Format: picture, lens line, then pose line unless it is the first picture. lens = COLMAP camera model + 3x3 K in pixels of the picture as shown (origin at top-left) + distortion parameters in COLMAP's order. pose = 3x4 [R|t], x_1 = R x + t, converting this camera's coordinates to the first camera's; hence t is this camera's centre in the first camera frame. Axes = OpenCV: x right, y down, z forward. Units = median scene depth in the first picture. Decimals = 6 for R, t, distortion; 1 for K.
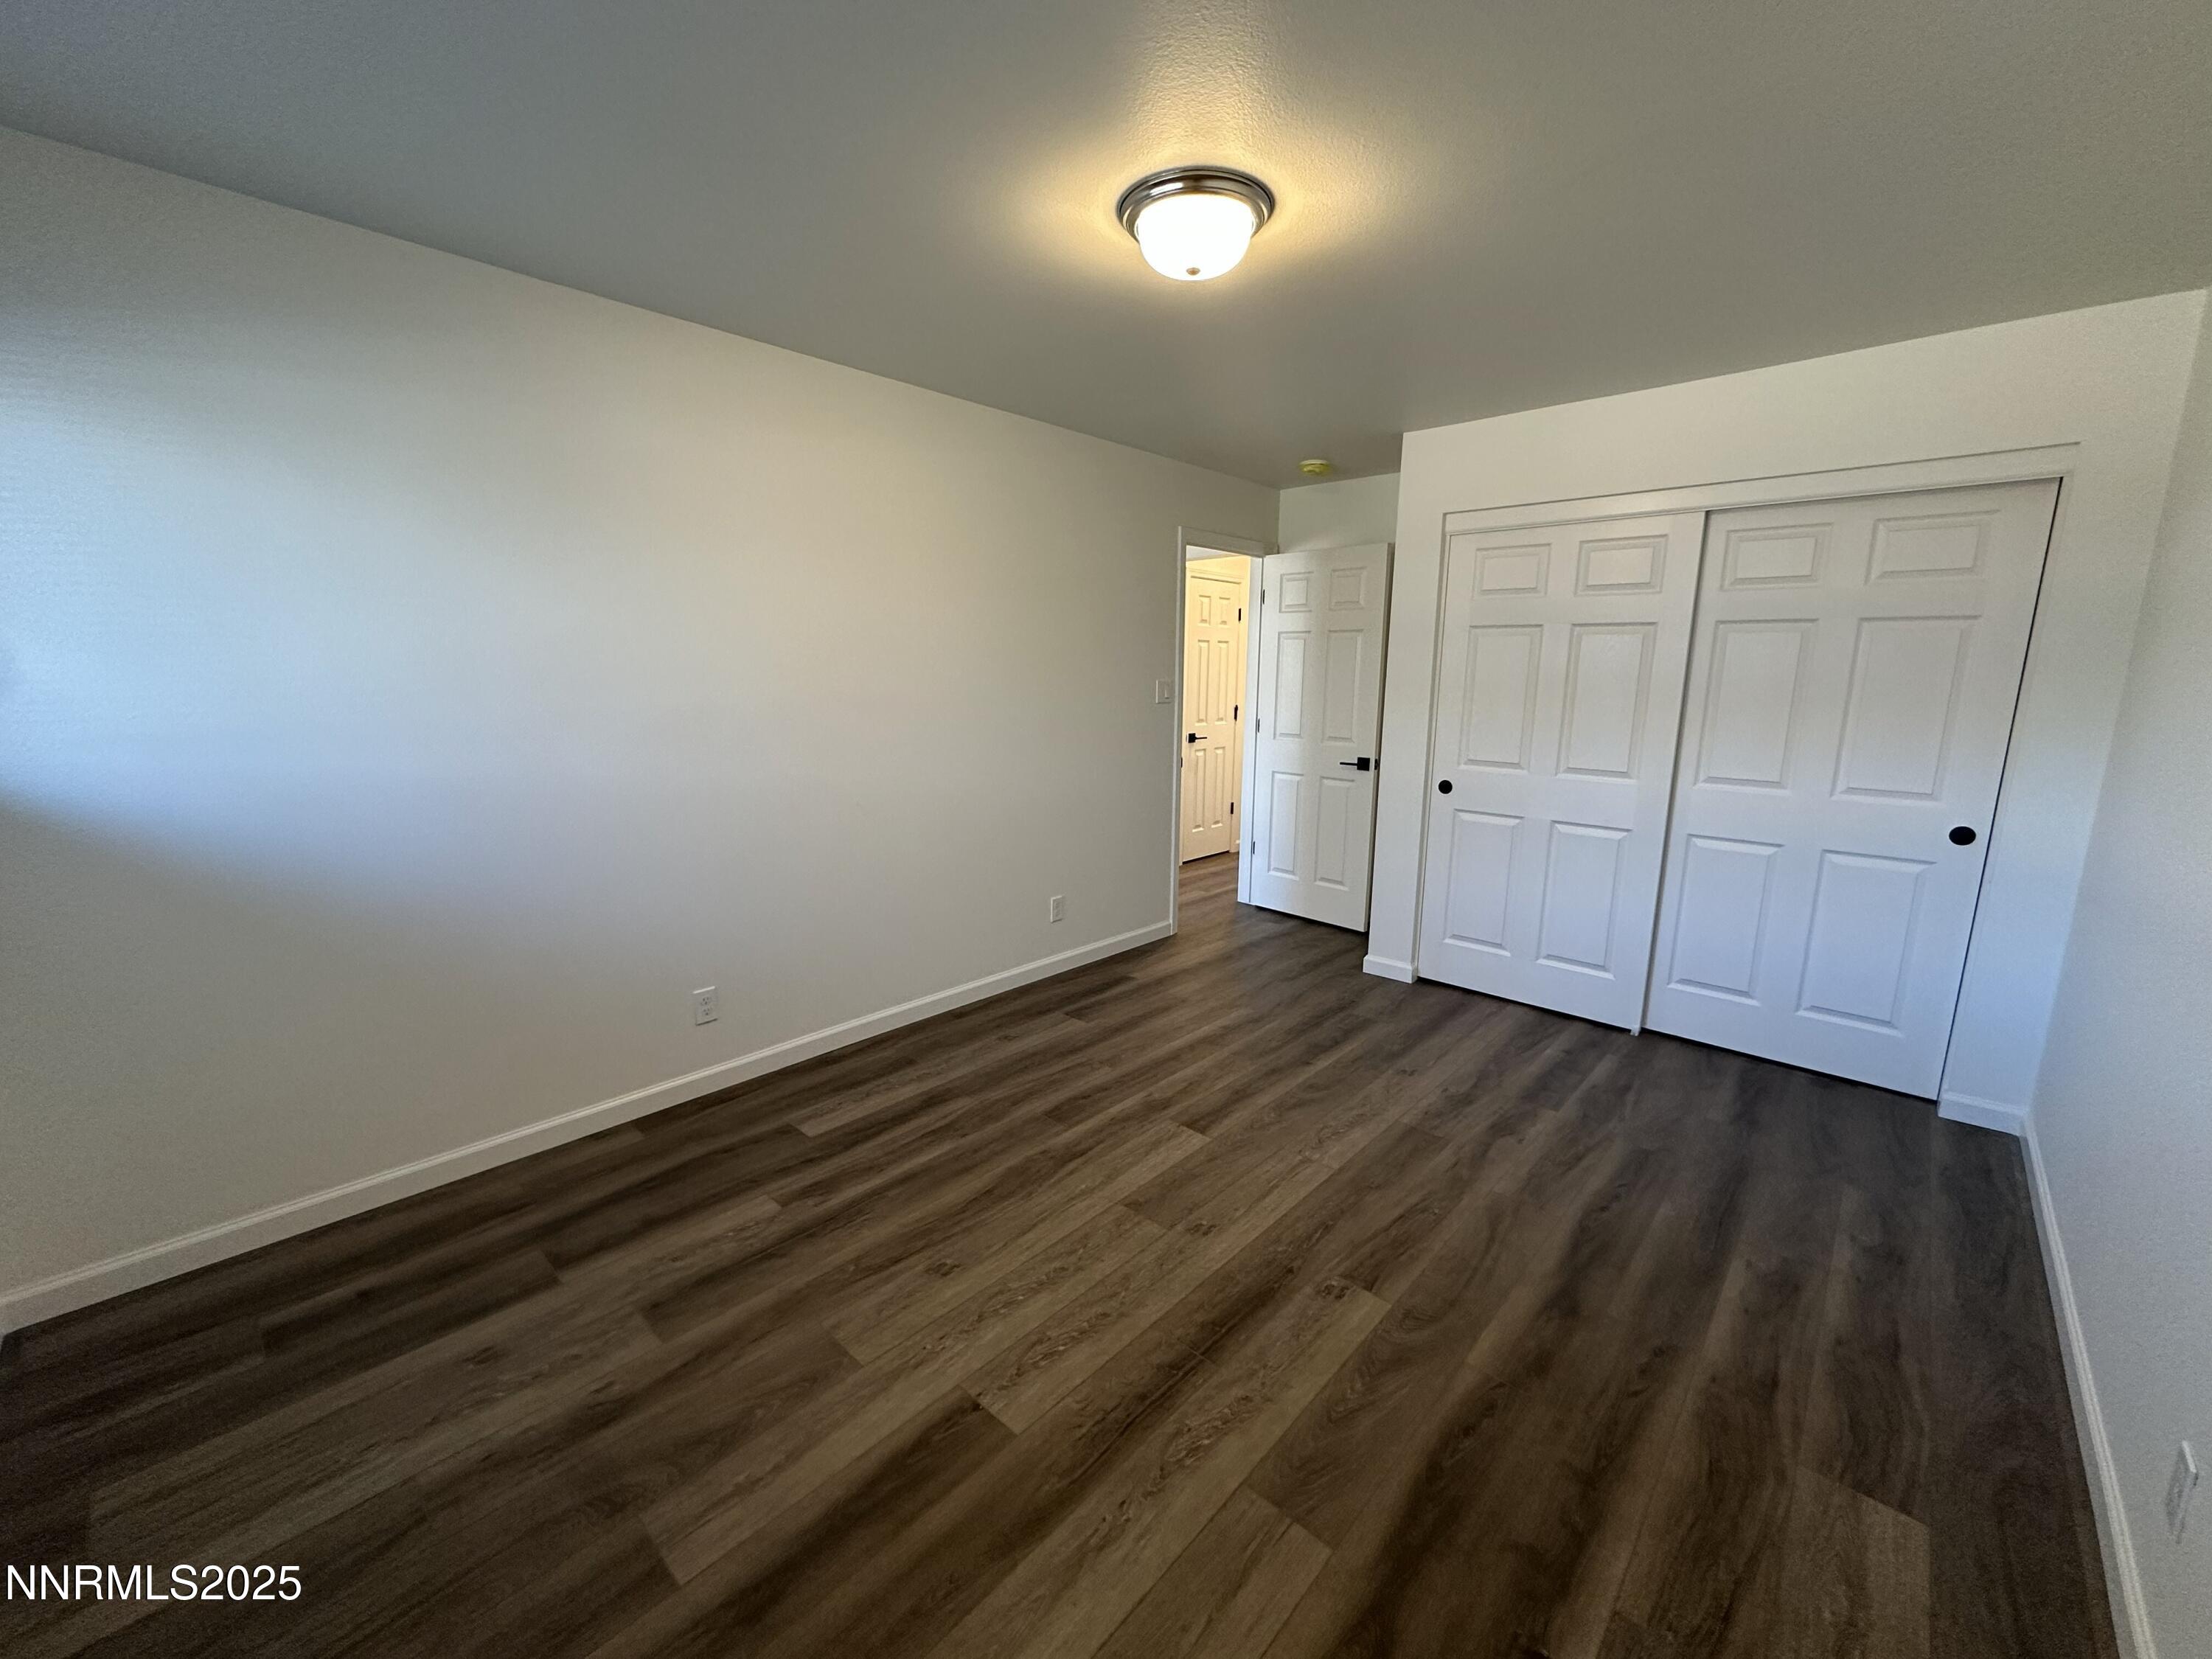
lens RADIAL K [[880.2, 0, 1106.0], [0, 880.2, 829.5], [0, 0, 1]] dist [-0.000693, 0.000001]
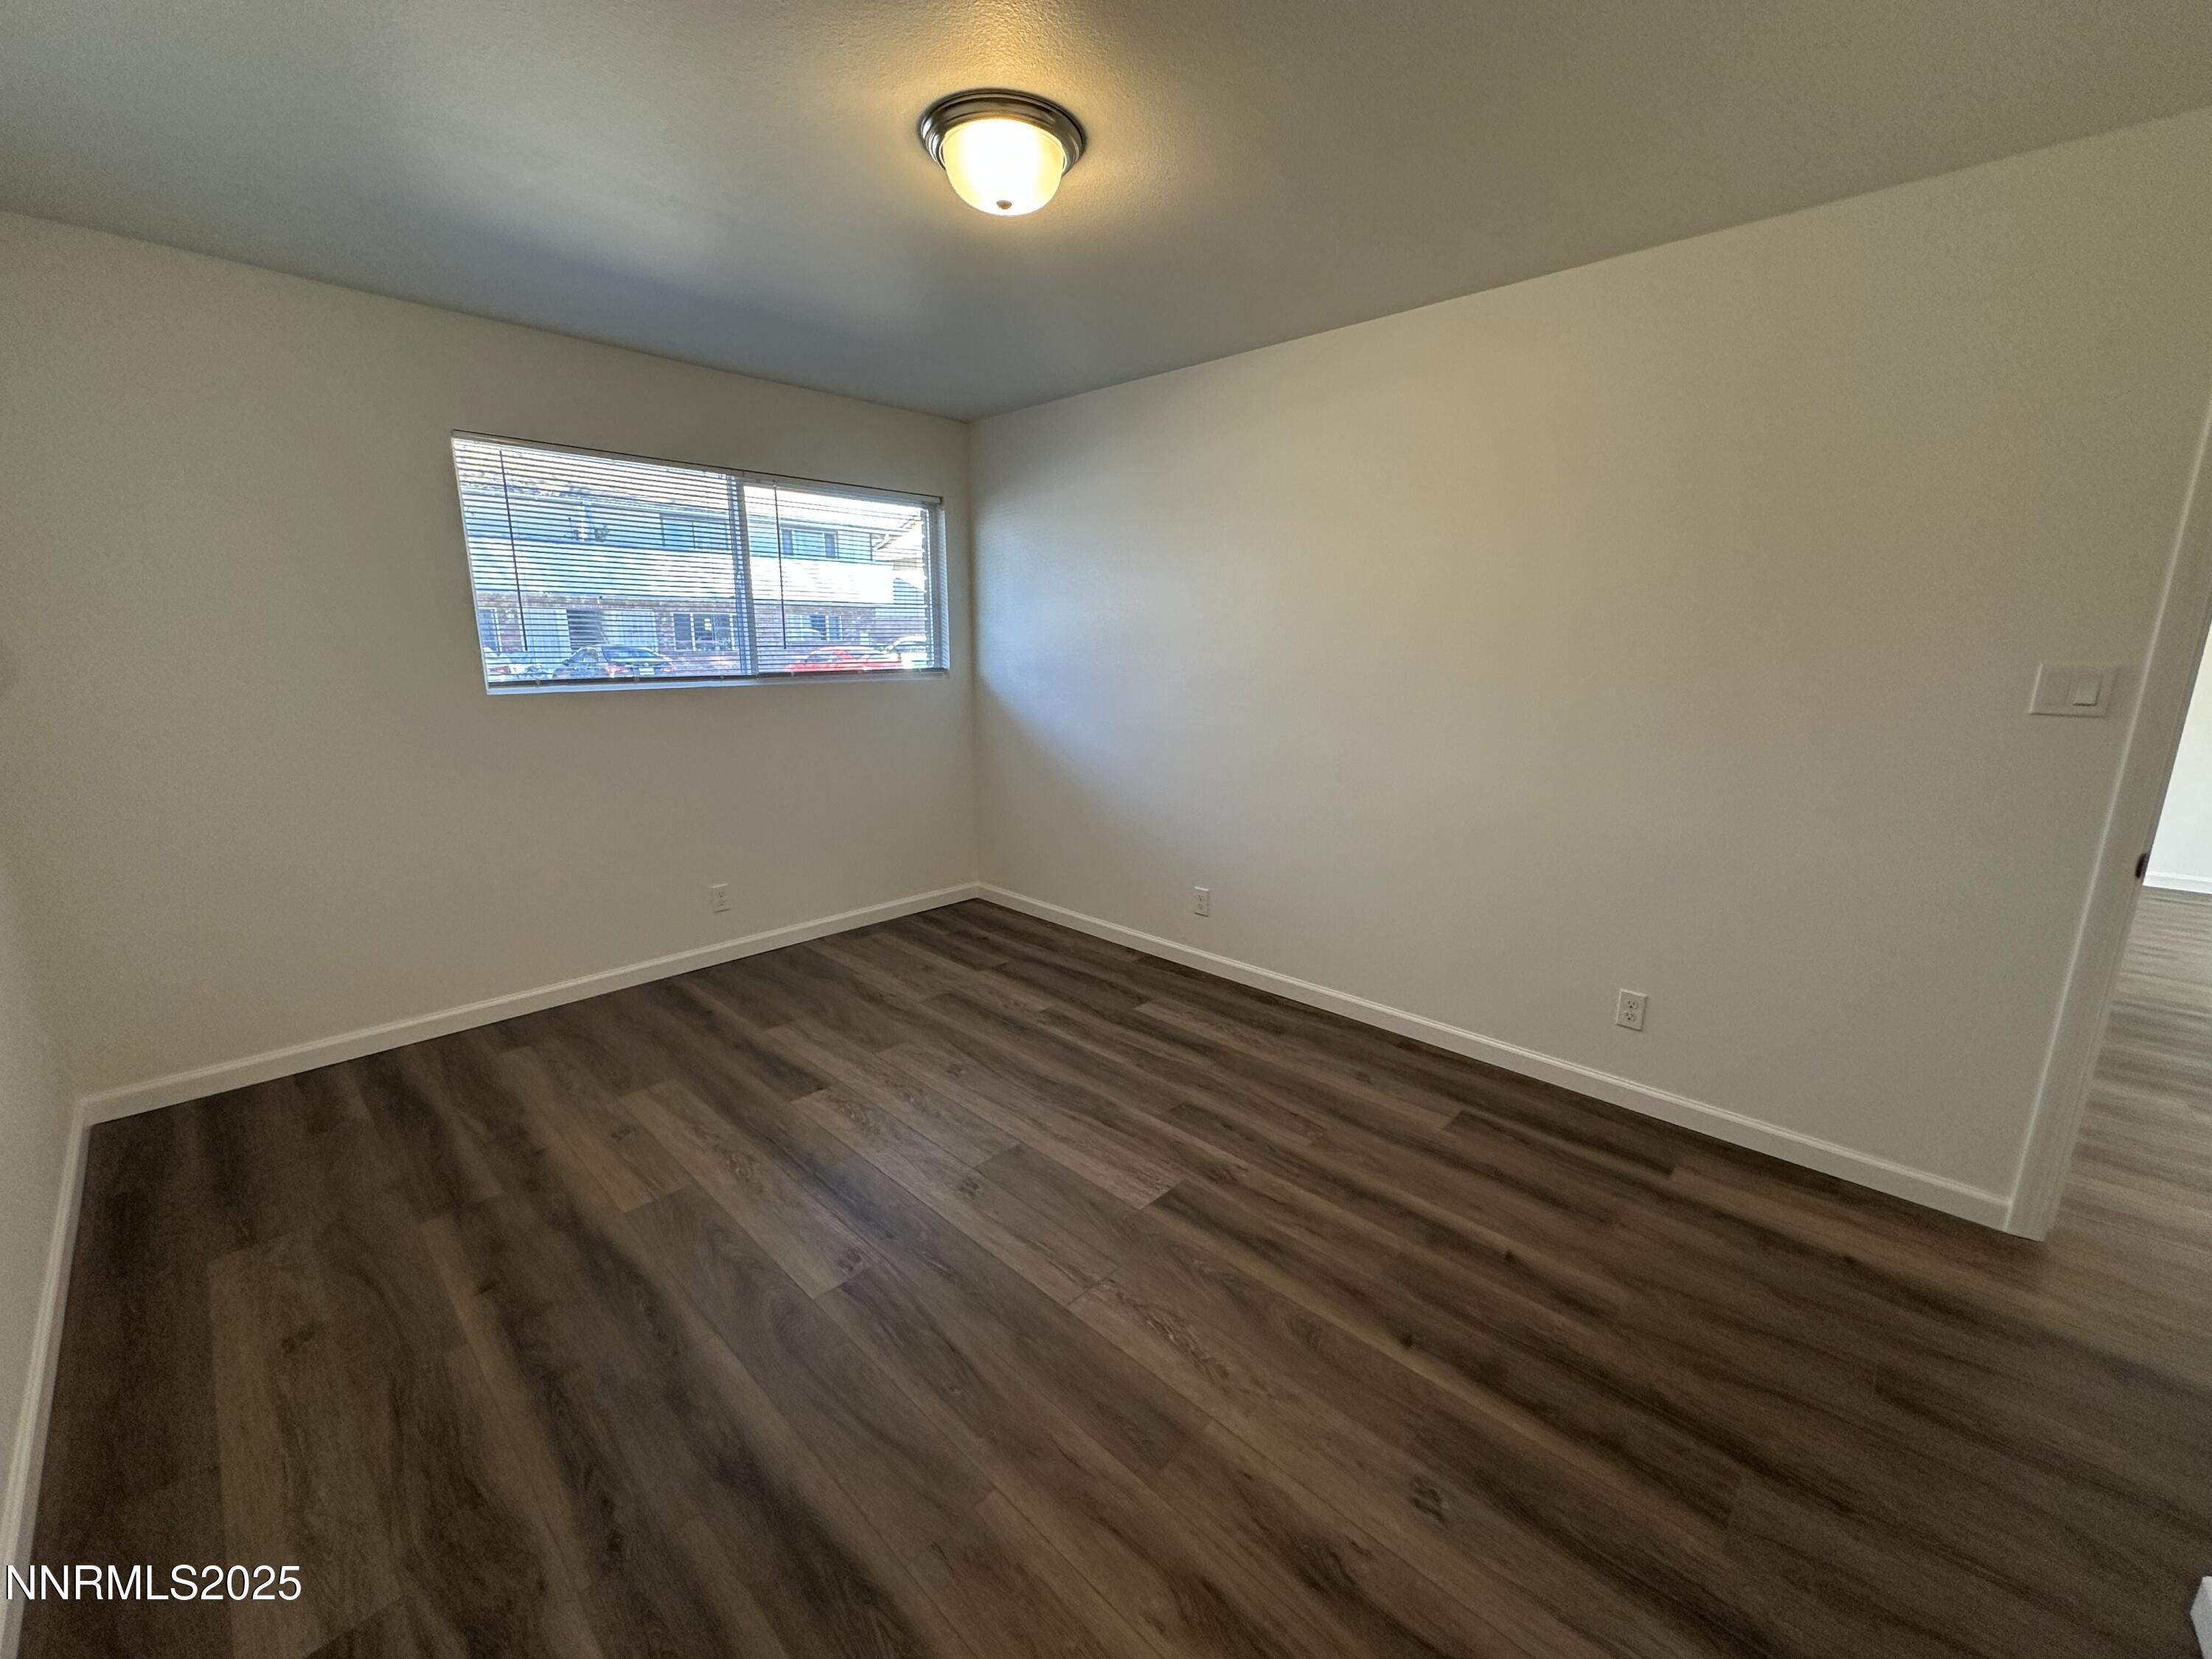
lens RADIAL K [[880.2, 0, 1106.0], [0, 880.2, 829.5], [0, 0, 1]] dist [-0.000693, 0.000001]
pose [[-0.016236, 0.204096, -0.978816, 0.939843], [-0.187317, 0.960992, 0.203486, -0.162871], [0.982165, 0.186653, 0.022628, 0.980206]]
